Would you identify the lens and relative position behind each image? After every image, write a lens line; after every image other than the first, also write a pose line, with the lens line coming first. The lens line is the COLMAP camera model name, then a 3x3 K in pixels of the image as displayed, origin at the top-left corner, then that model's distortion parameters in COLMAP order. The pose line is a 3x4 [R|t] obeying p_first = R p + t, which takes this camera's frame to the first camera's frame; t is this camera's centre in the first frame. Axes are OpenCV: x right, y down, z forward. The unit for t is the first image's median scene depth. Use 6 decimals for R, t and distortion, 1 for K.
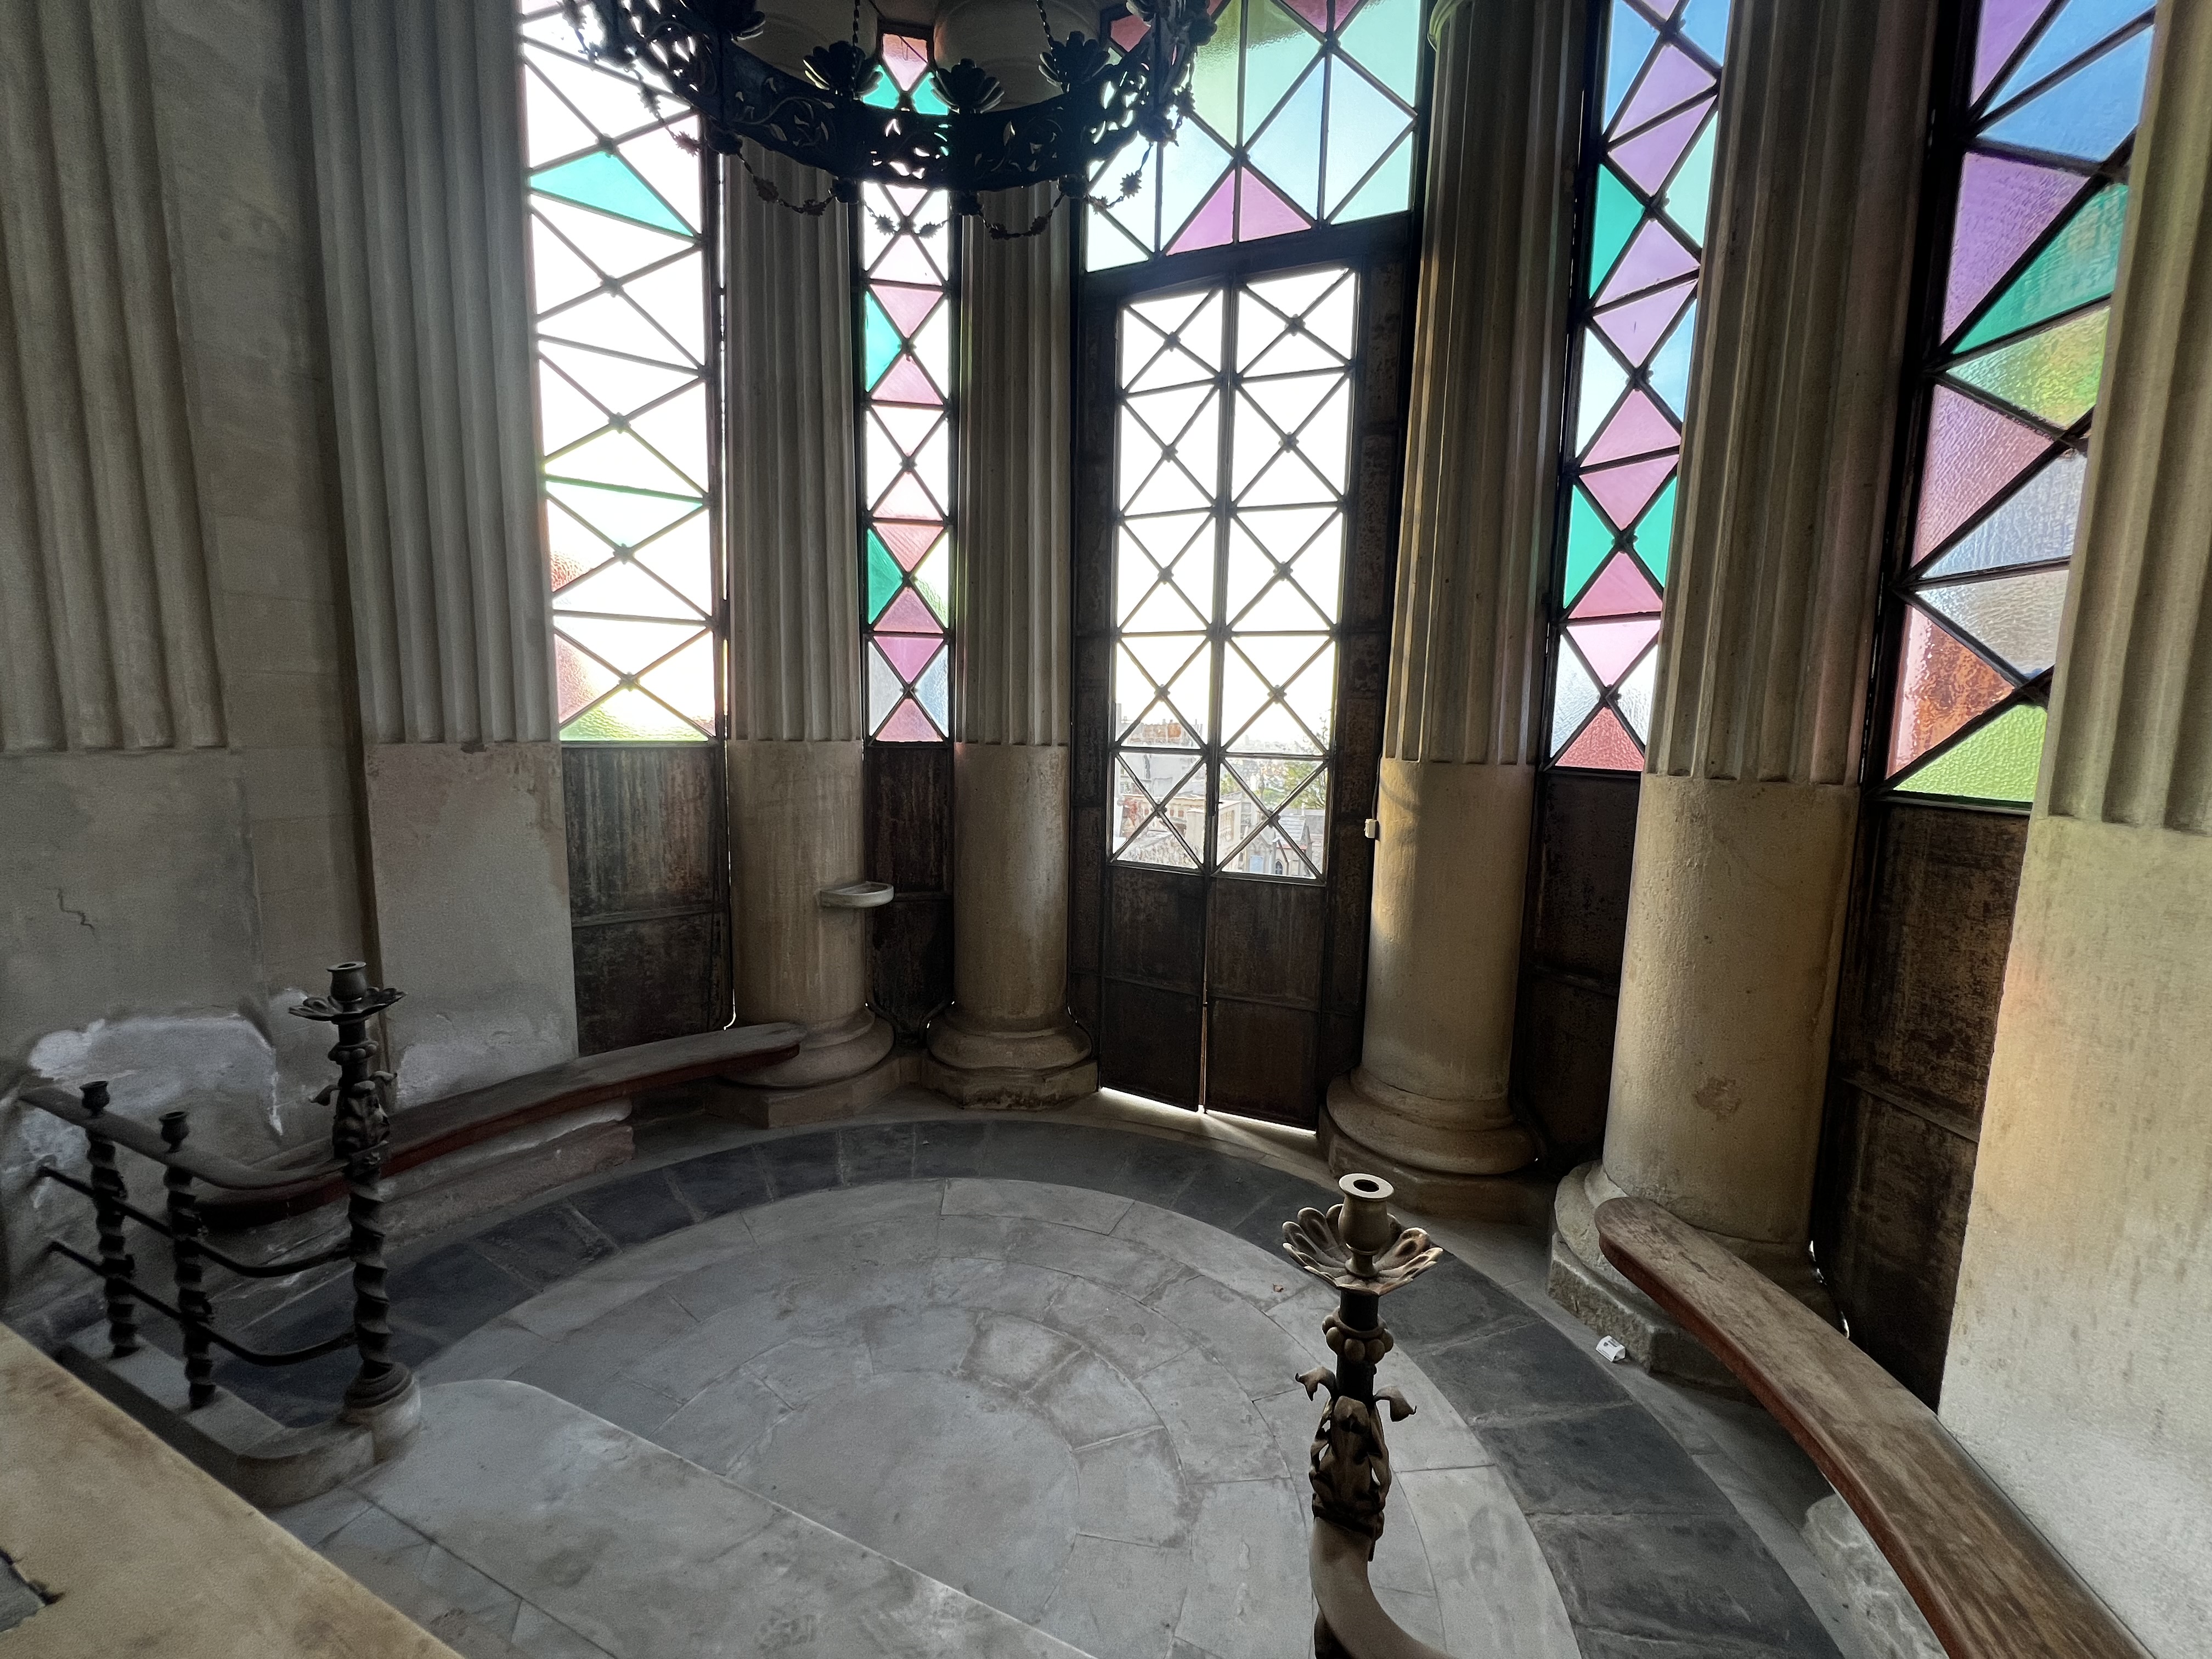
lens RADIAL K [[889.7, 0, 1104.8], [0, 889.7, 827.1], [0, 0, 1]] dist [-0.002483, 0.000011]
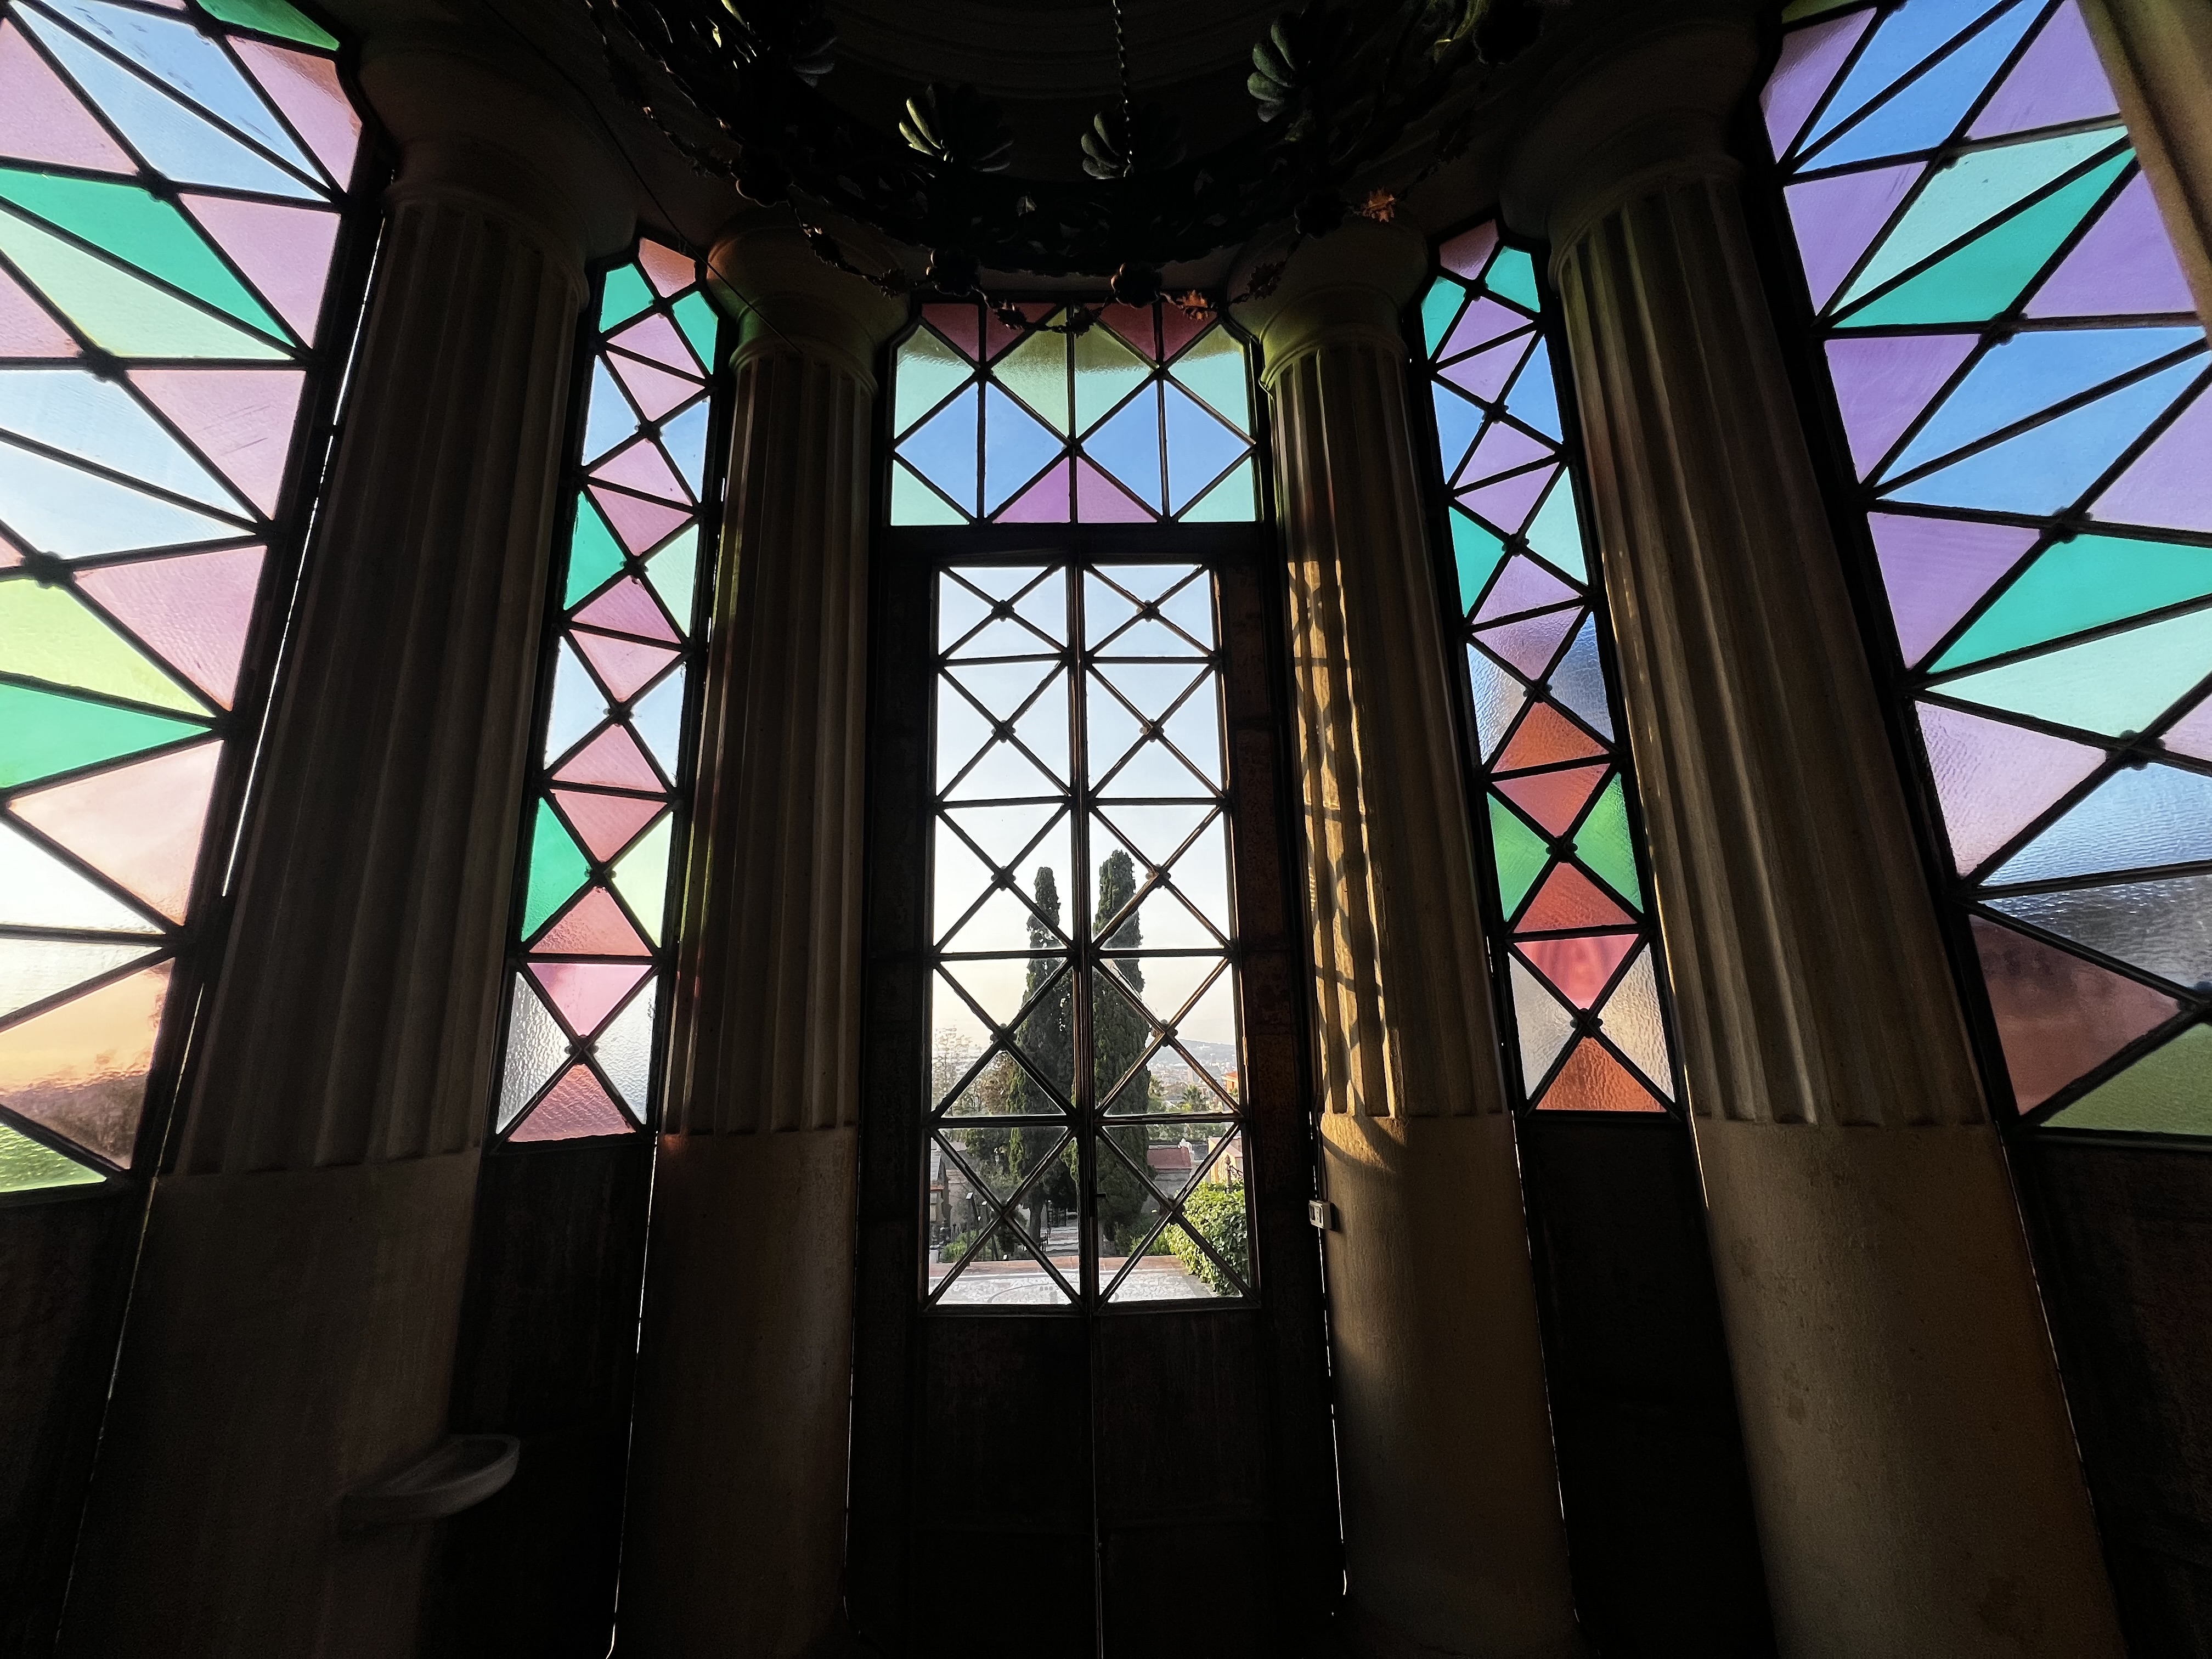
lens RADIAL K [[886.9, 0, 1106.2], [0, 886.9, 829.1], [0, 0, 1]] dist [0.000922, 0.000145]
pose [[0.908705, 0.052345, 0.414144, -0.175351], [0.096843, 0.938604, -0.331125, -0.069176], [-0.406050, 0.341002, 0.847845, 0.330775]]
